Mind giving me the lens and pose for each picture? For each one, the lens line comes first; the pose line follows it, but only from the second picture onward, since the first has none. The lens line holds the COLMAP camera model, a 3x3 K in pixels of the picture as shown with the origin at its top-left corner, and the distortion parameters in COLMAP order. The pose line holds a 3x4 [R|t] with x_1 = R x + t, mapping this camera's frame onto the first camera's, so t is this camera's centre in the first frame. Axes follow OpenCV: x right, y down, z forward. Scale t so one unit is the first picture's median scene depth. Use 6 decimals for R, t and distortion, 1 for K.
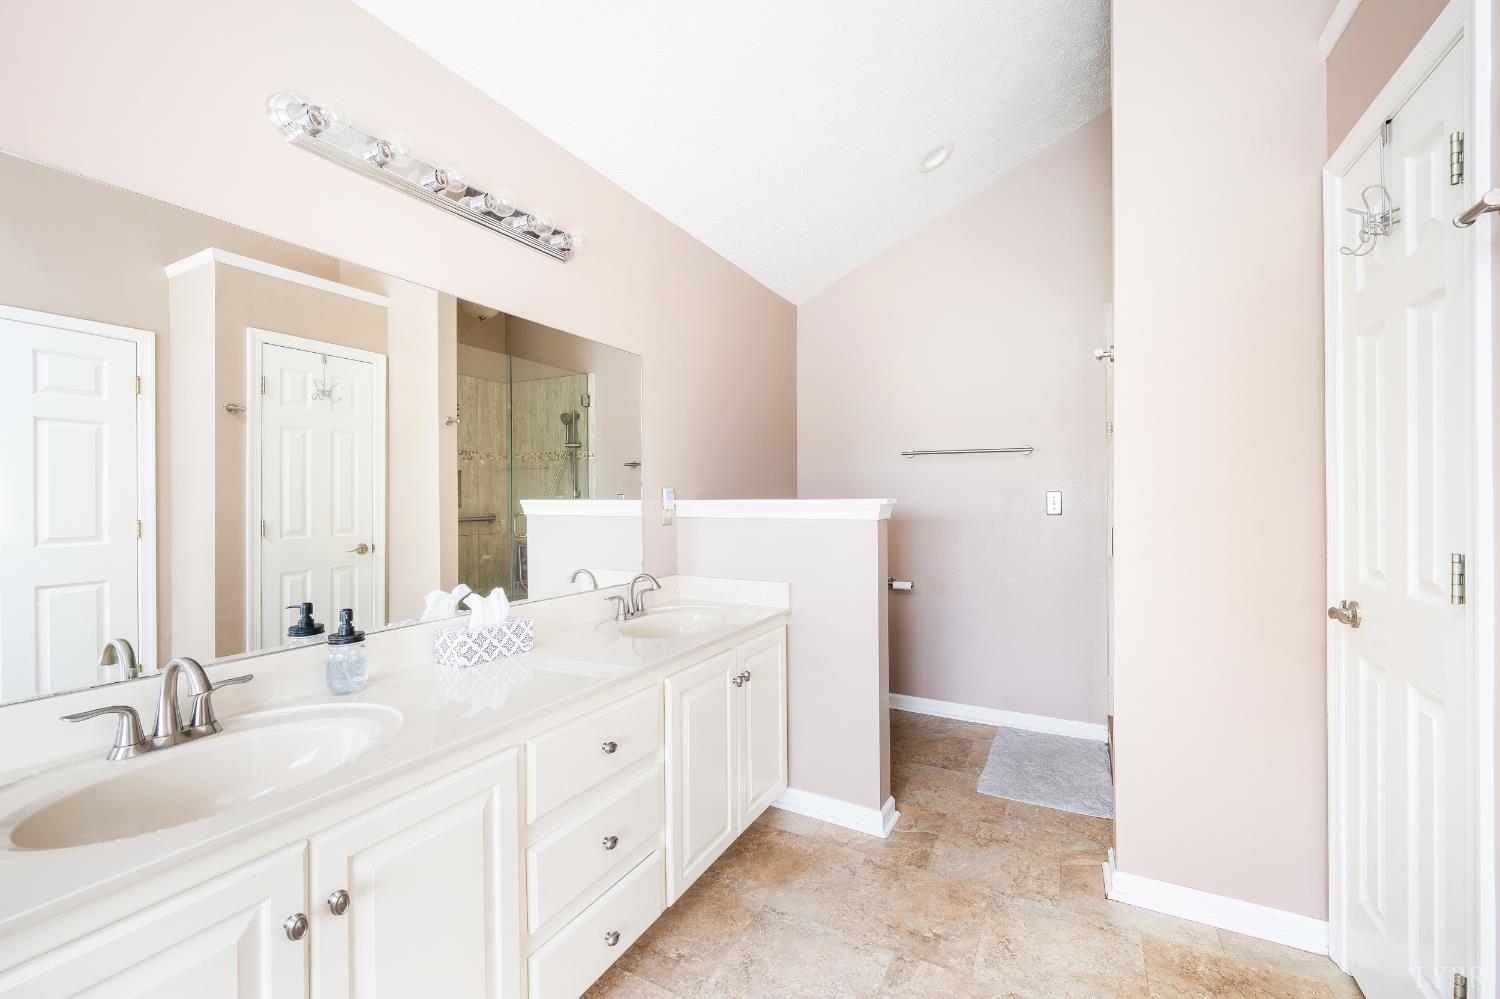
lens RADIAL K [[597.8, 0, 749.9], [0, 597.8, 501.2], [0, 0, 1]] dist [-0.000595, -0.000025]
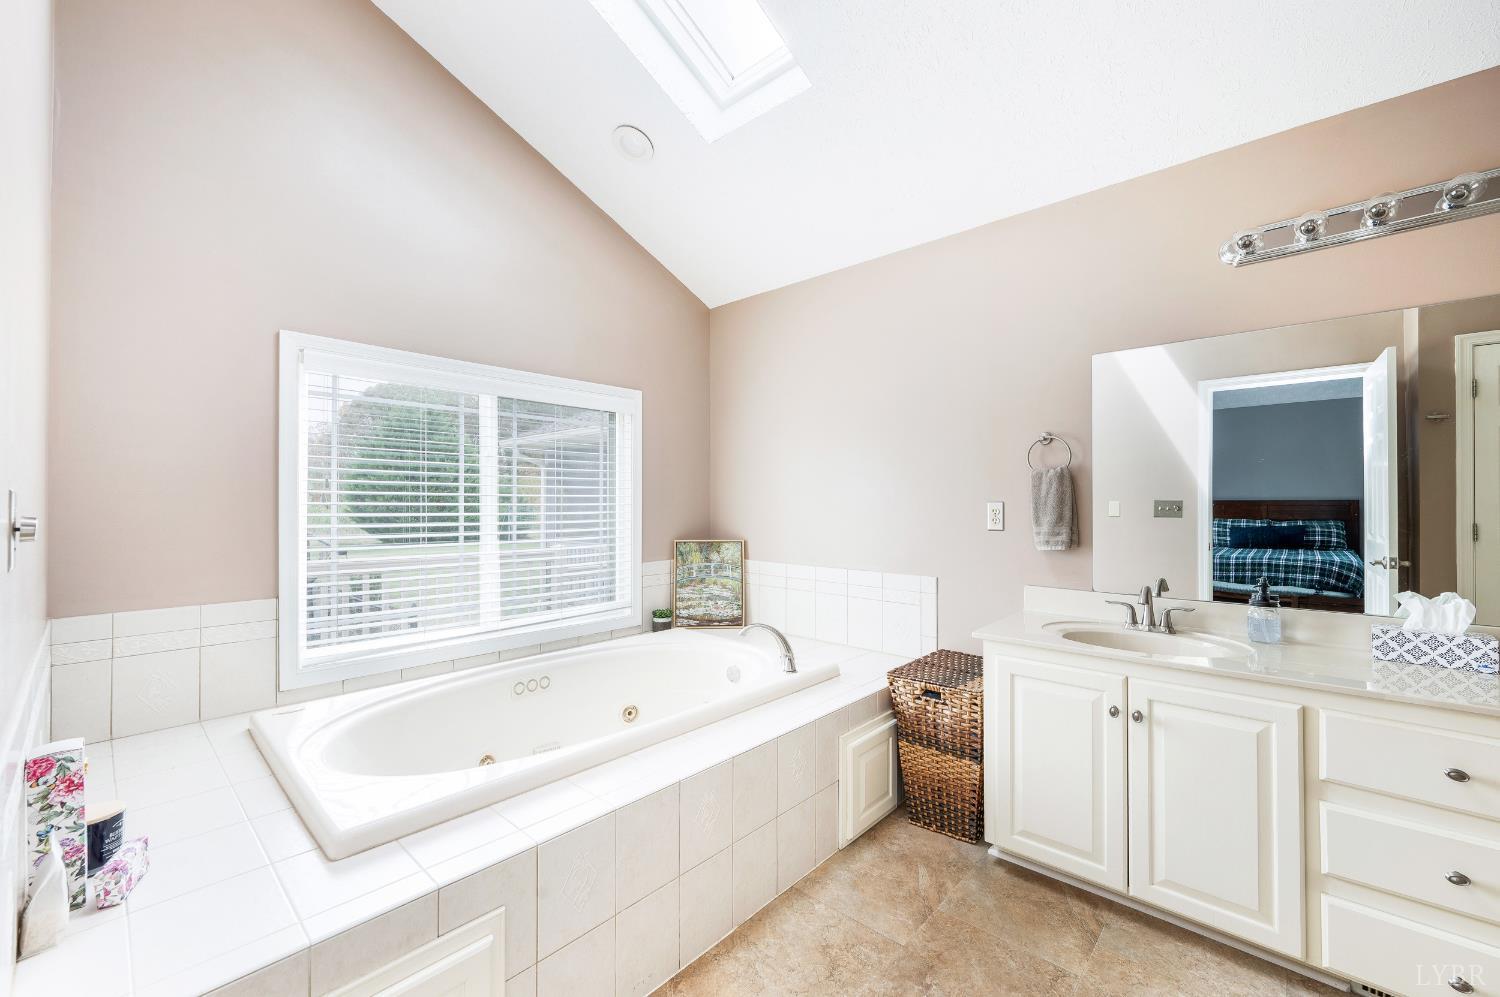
lens RADIAL K [[597.8, 0, 746.6], [0, 597.8, 500.3], [0, 0, 1]] dist [-0.000595, -0.000025]
pose [[-0.251829, -0.000900, -0.967771, 1.025615], [-0.002476, 0.999997, -0.000286, -0.011123], [0.967769, 0.002324, -0.251830, 0.184679]]
